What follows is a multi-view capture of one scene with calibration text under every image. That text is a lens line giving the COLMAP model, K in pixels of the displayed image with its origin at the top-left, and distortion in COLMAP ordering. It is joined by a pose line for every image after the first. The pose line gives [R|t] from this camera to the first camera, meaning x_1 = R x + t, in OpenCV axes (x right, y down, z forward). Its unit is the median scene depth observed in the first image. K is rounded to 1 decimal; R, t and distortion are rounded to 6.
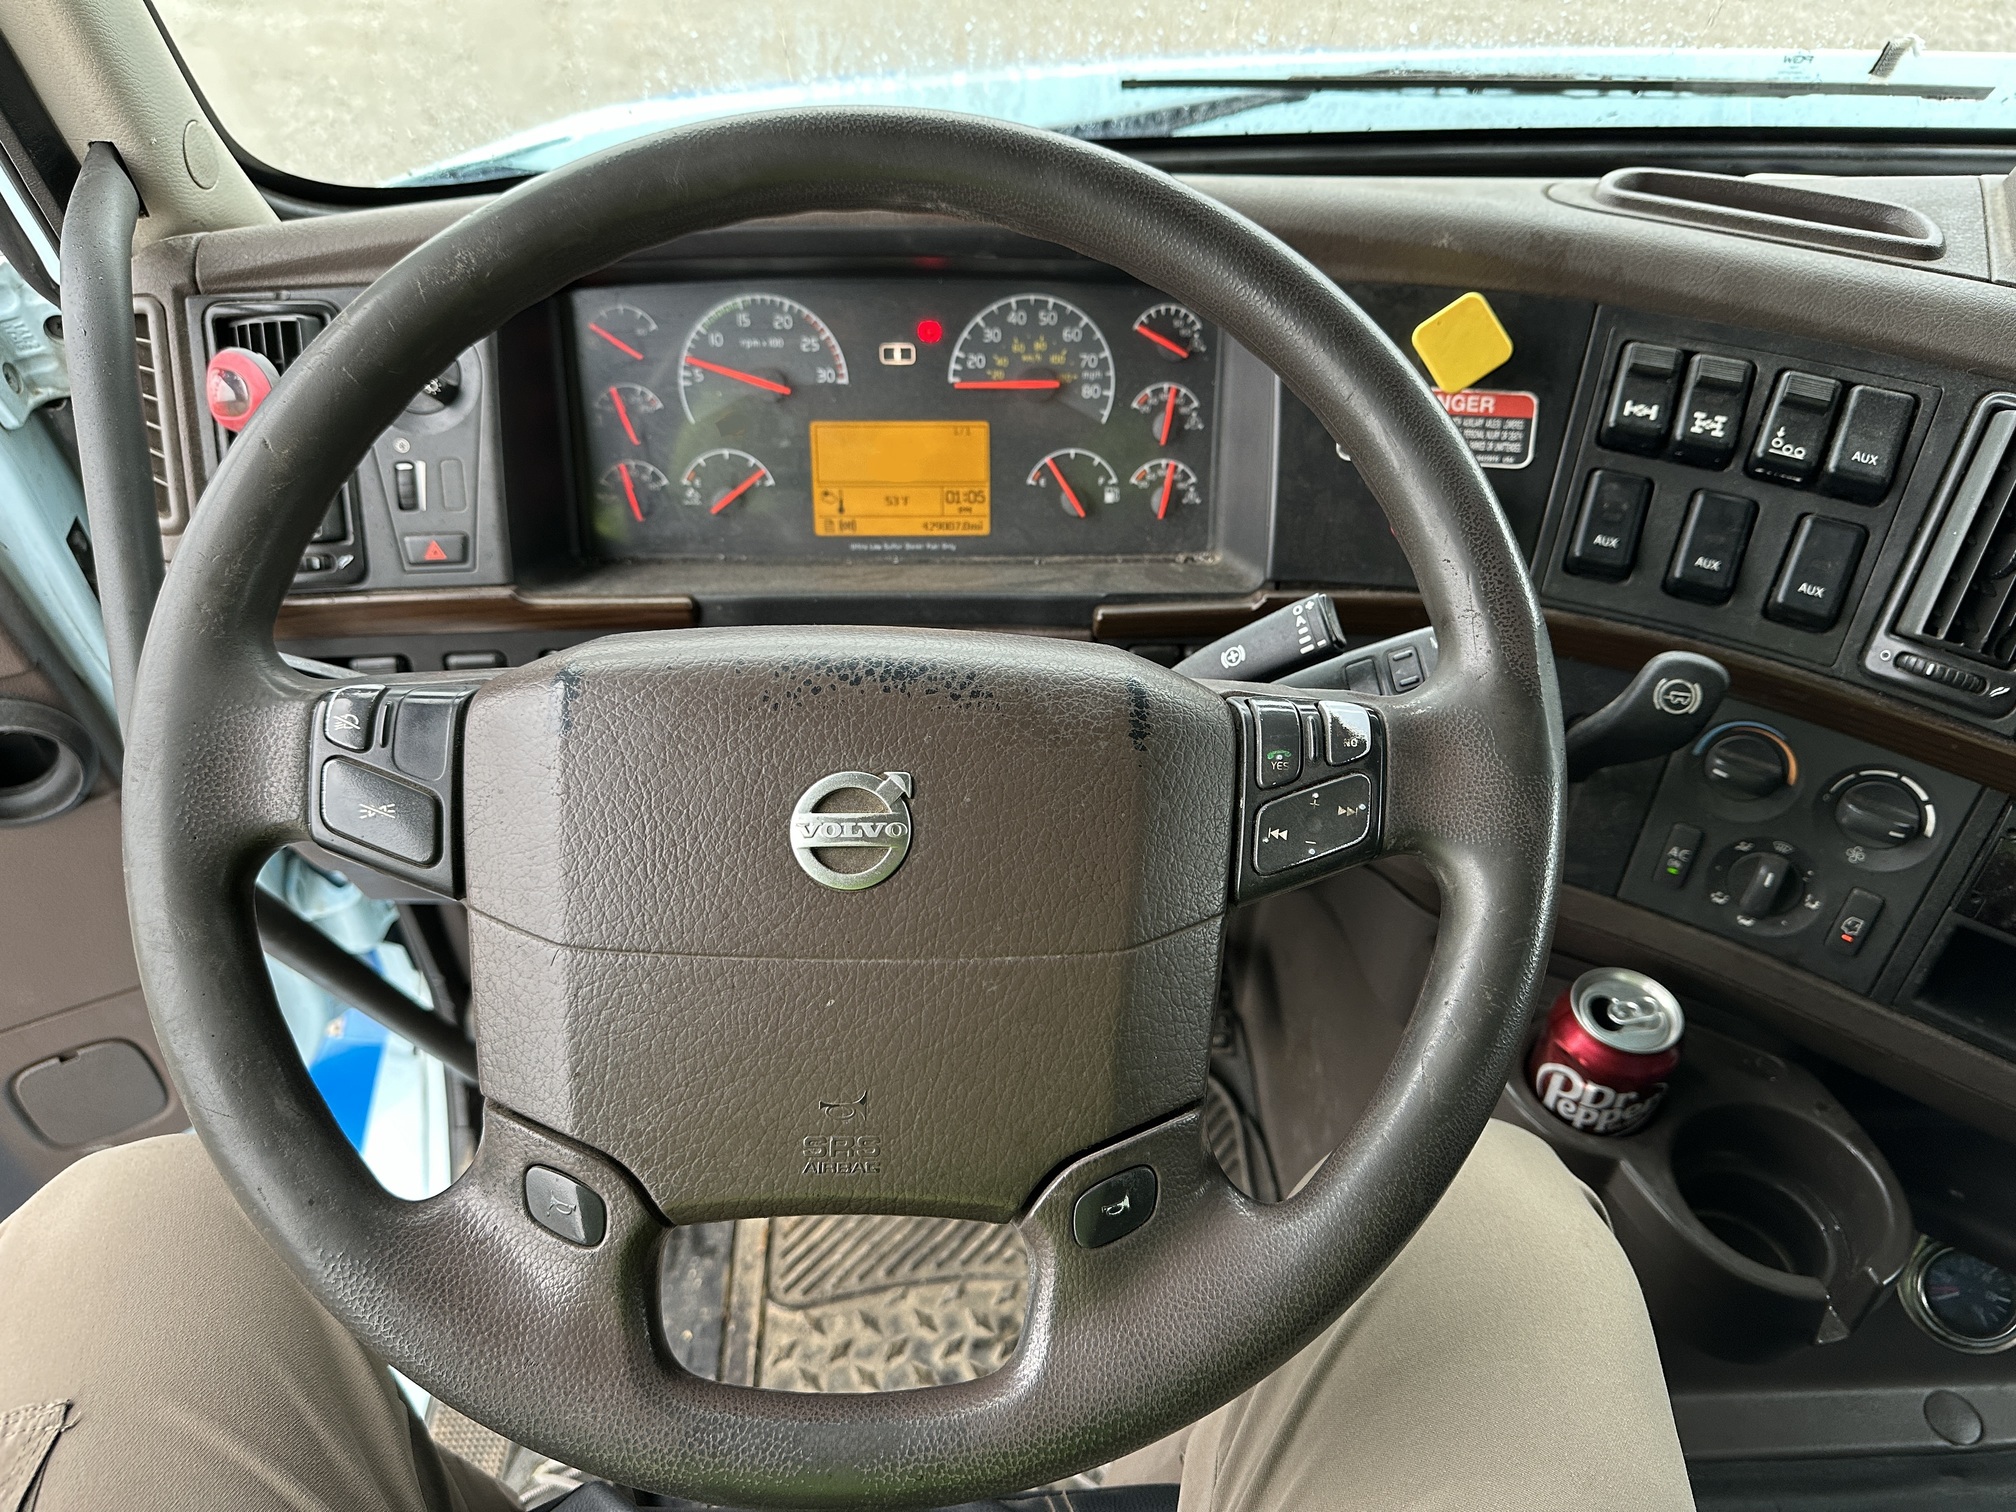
lens RADIAL K [[1453.2, 0, 1007.6], [0, 1453.2, 787.0], [0, 0, 1]] dist [0.003094, -0.011995]
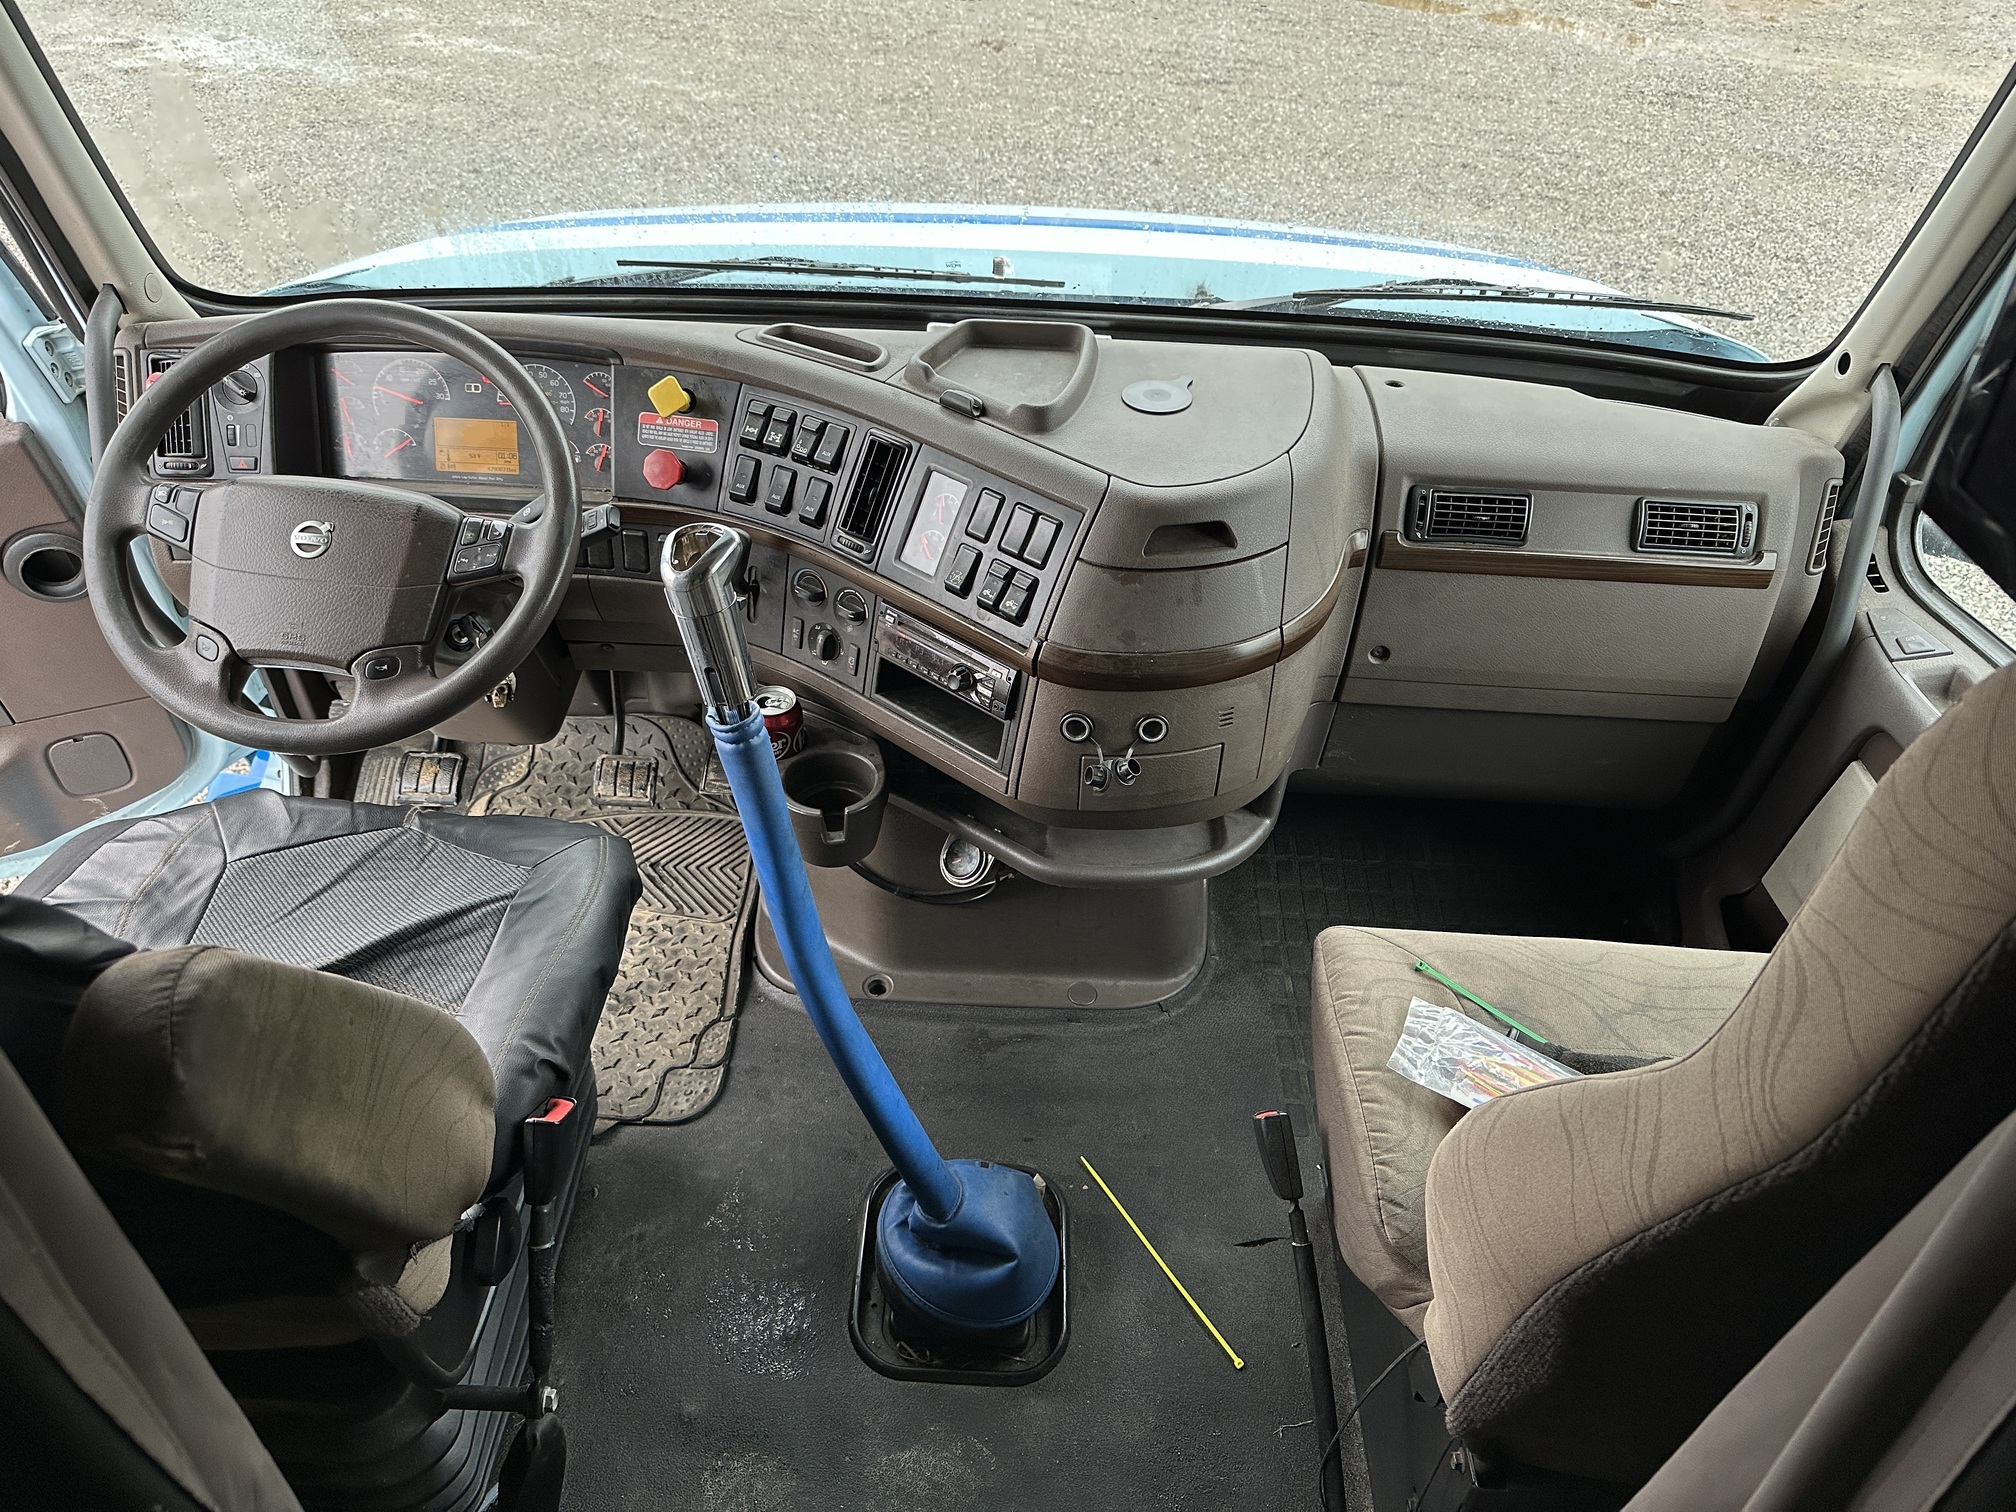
lens RADIAL K [[1399.9, 0, 1009.0], [0, 1399.9, 790.5], [0, 0, 1]] dist [0.104438, -0.127322]
pose [[0.998112, 0.053793, -0.029635, 0.884277], [-0.054323, 0.998373, -0.017358, 0.317244], [0.028653, 0.018935, 0.999410, -1.175702]]
